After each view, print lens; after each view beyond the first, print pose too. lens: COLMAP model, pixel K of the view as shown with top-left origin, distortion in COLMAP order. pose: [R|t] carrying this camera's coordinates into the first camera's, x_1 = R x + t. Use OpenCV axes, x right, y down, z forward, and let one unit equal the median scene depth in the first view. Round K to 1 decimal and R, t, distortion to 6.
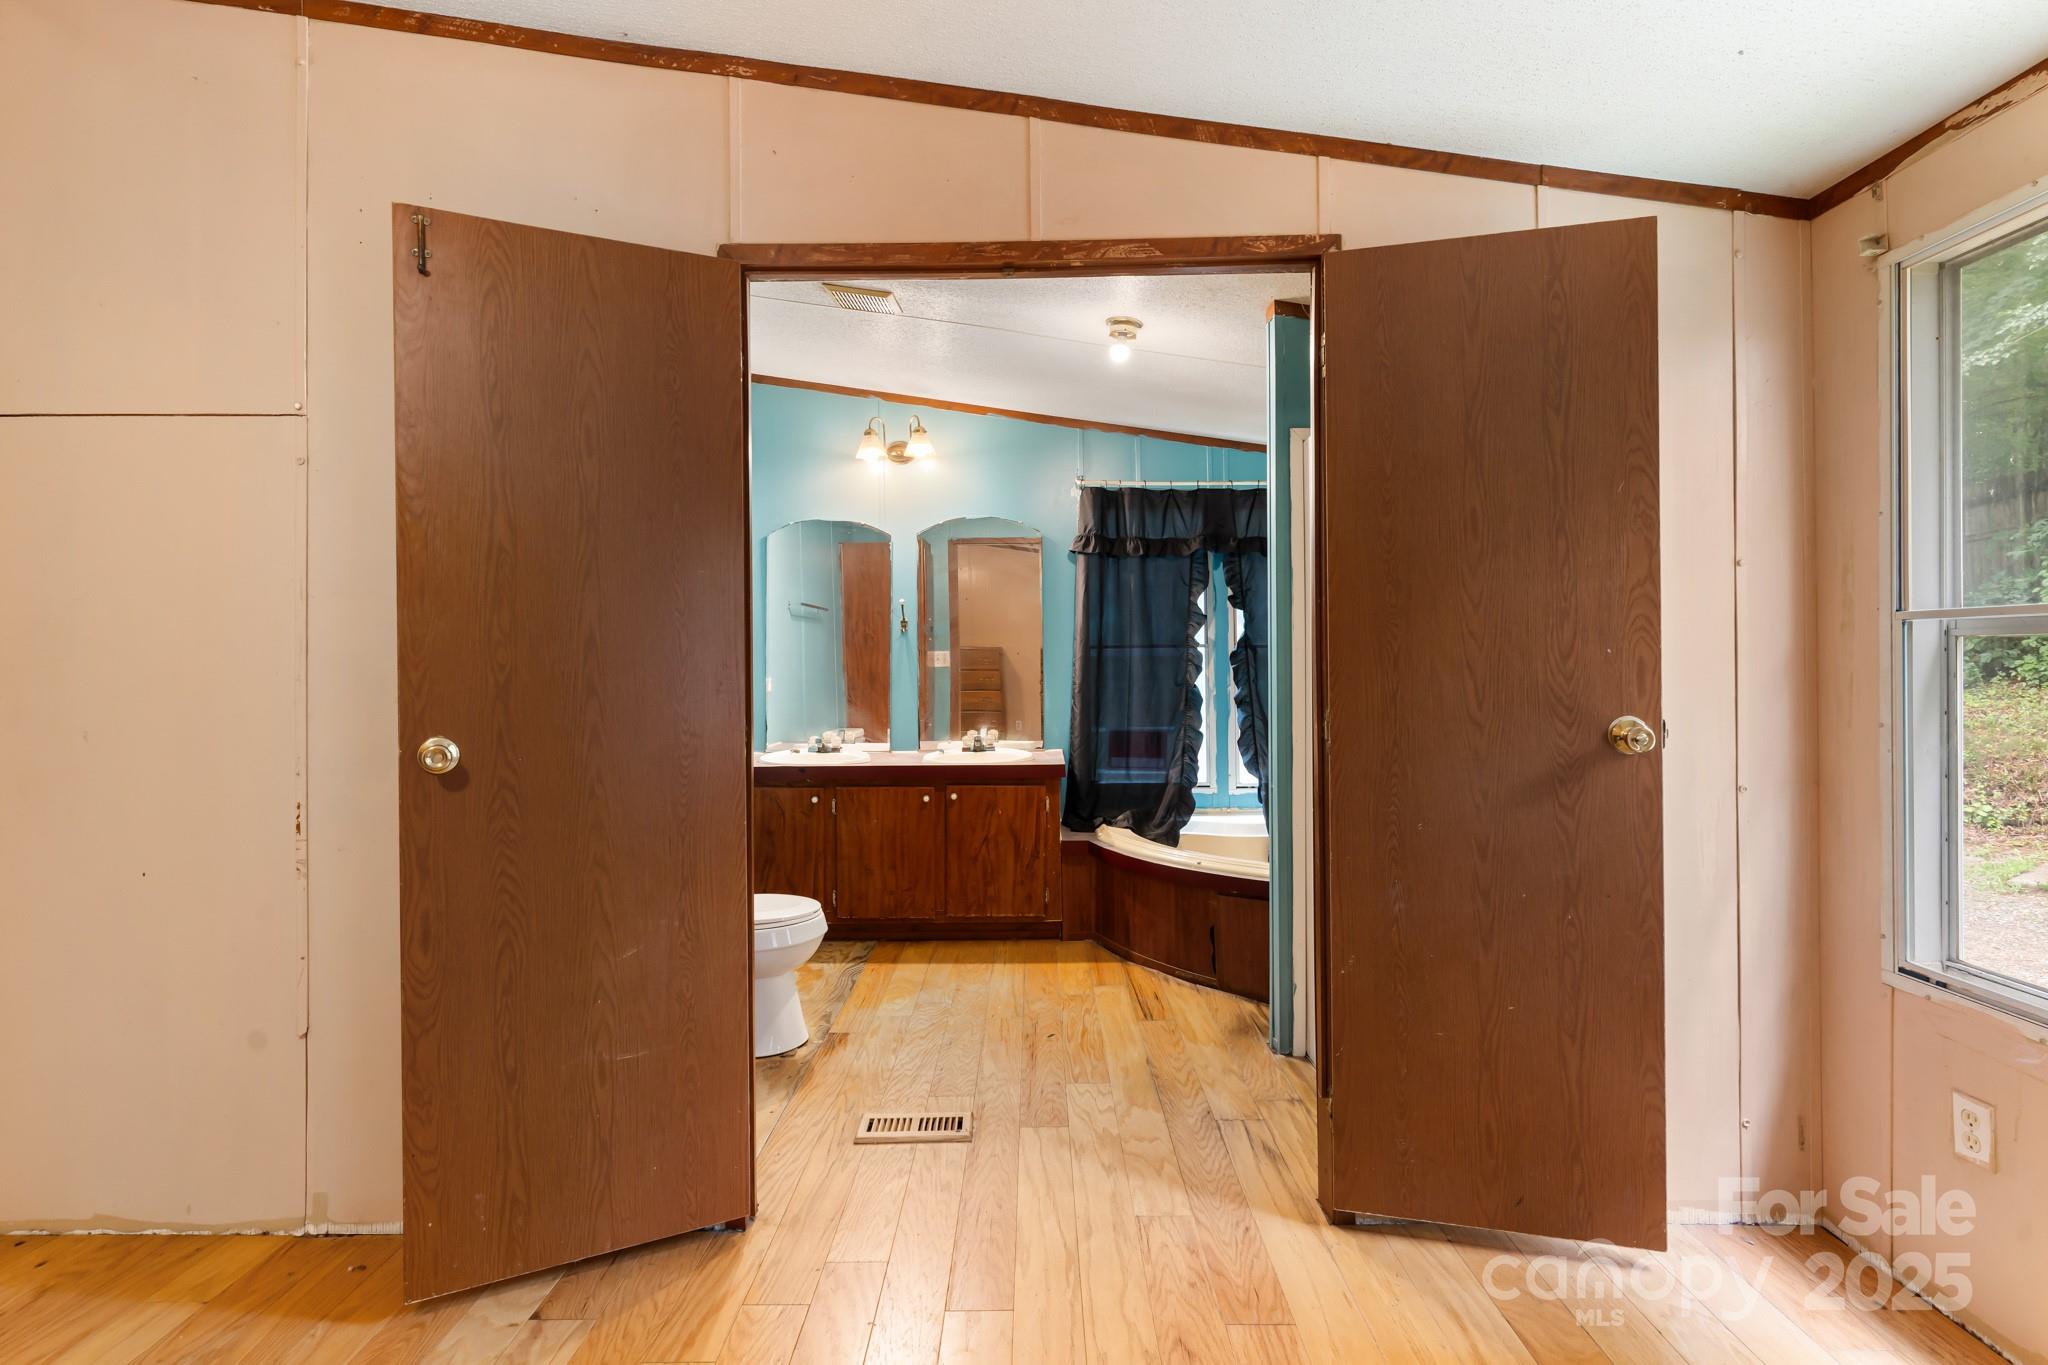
lens RADIAL K [[968.7, 0, 1019.0], [0, 968.7, 671.5], [0, 0, 1]] dist [0.001980, -0.001264]
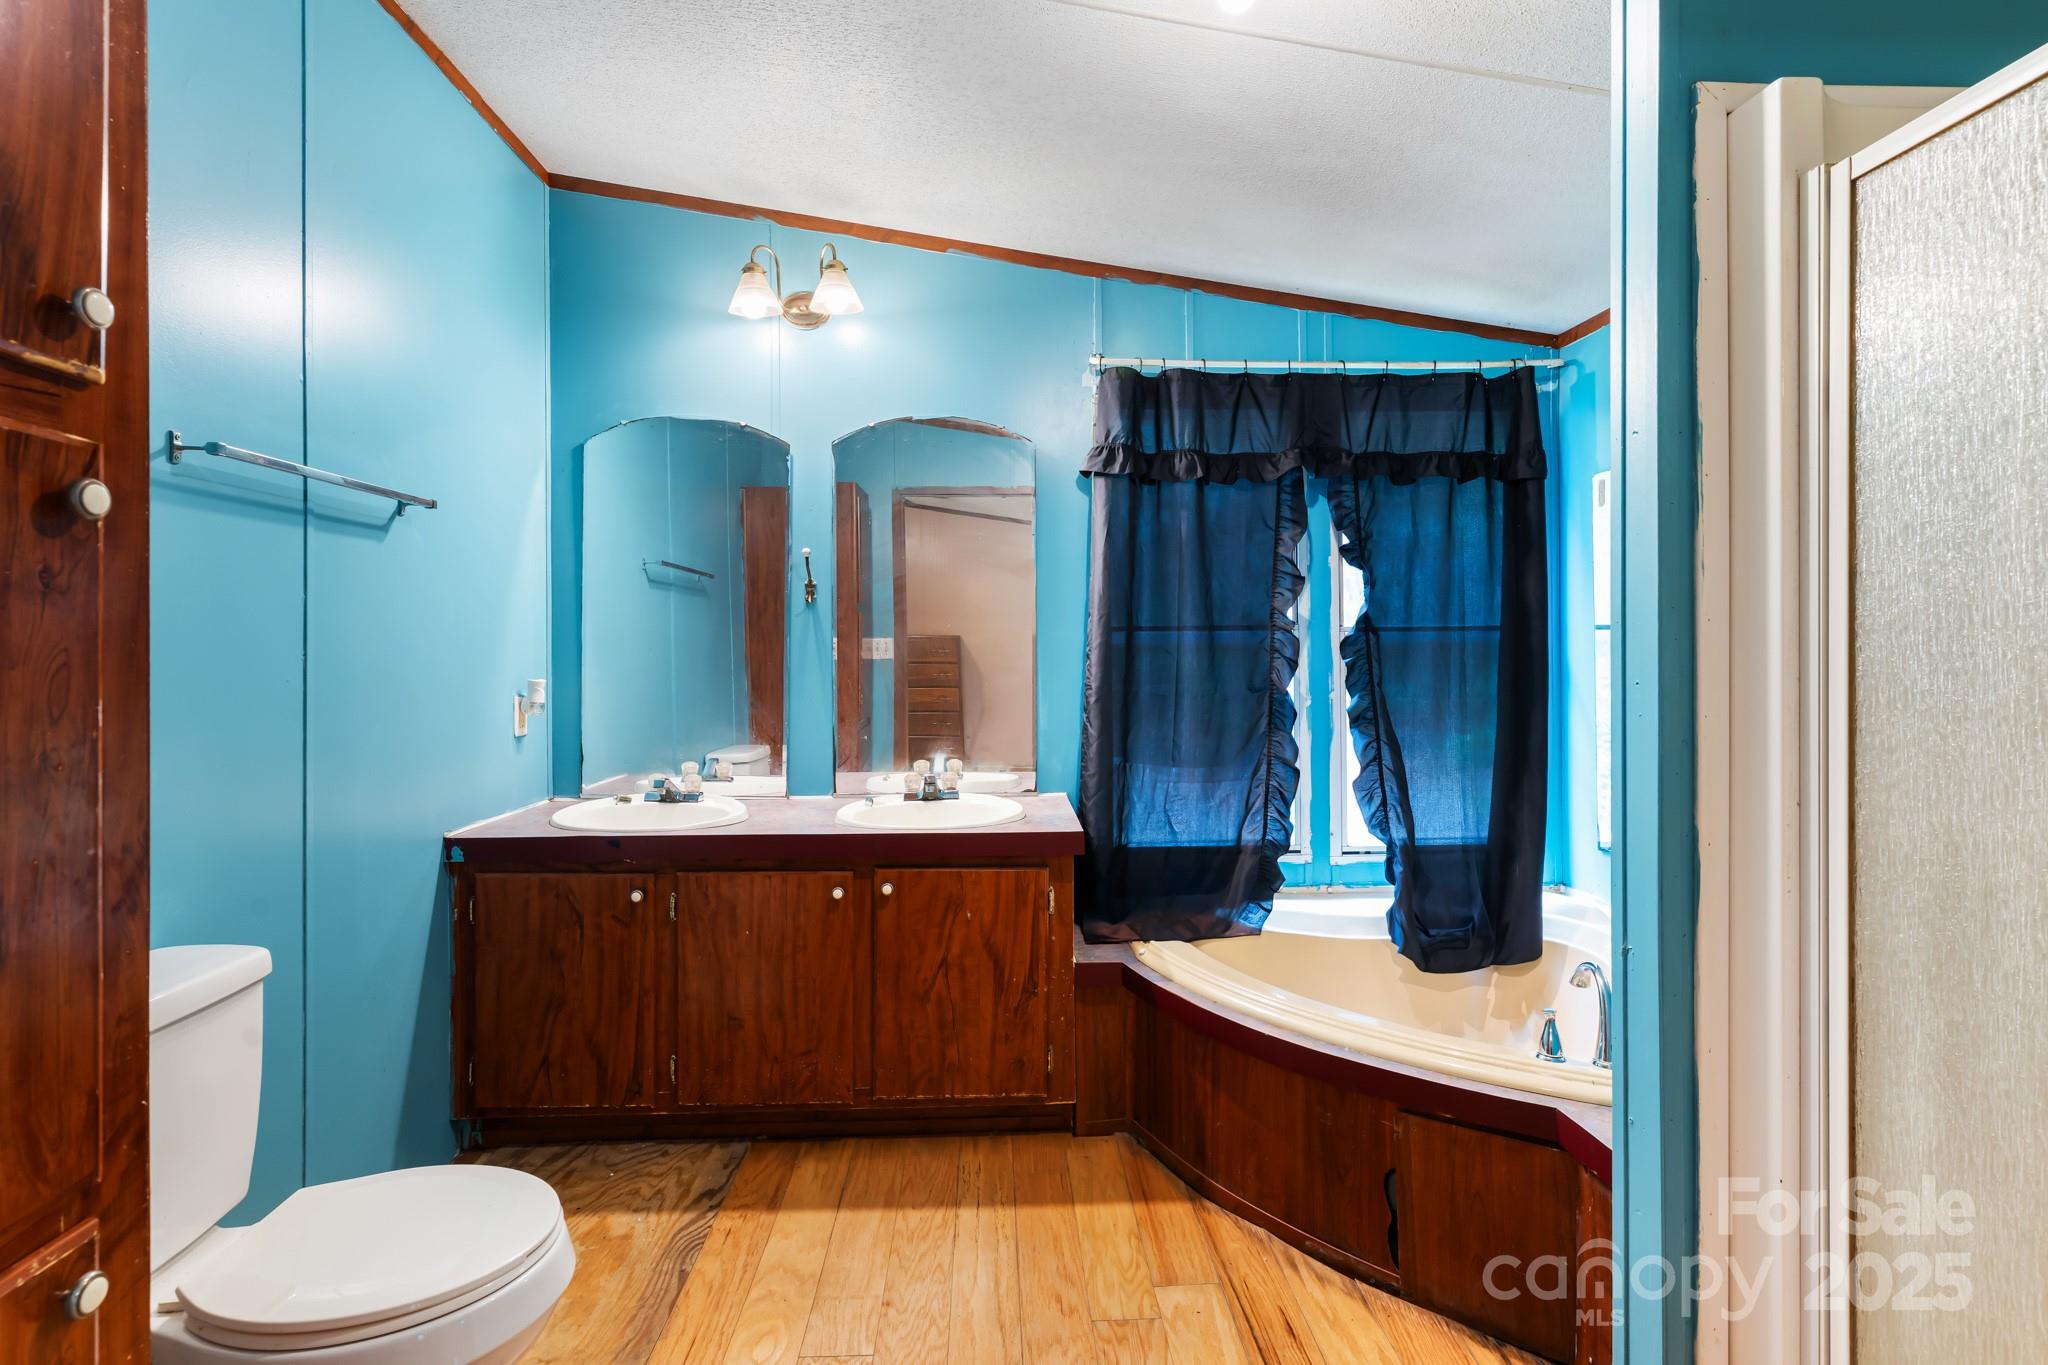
lens RADIAL K [[968.7, 0, 1029.7], [0, 968.7, 666.7], [0, 0, 1]] dist [0.001980, -0.001264]
pose [[0.998263, 0.003851, 0.058796, -0.016470], [-0.004049, 0.999987, 0.003241, -0.002595], [-0.058783, -0.003473, 0.998265, 0.397917]]
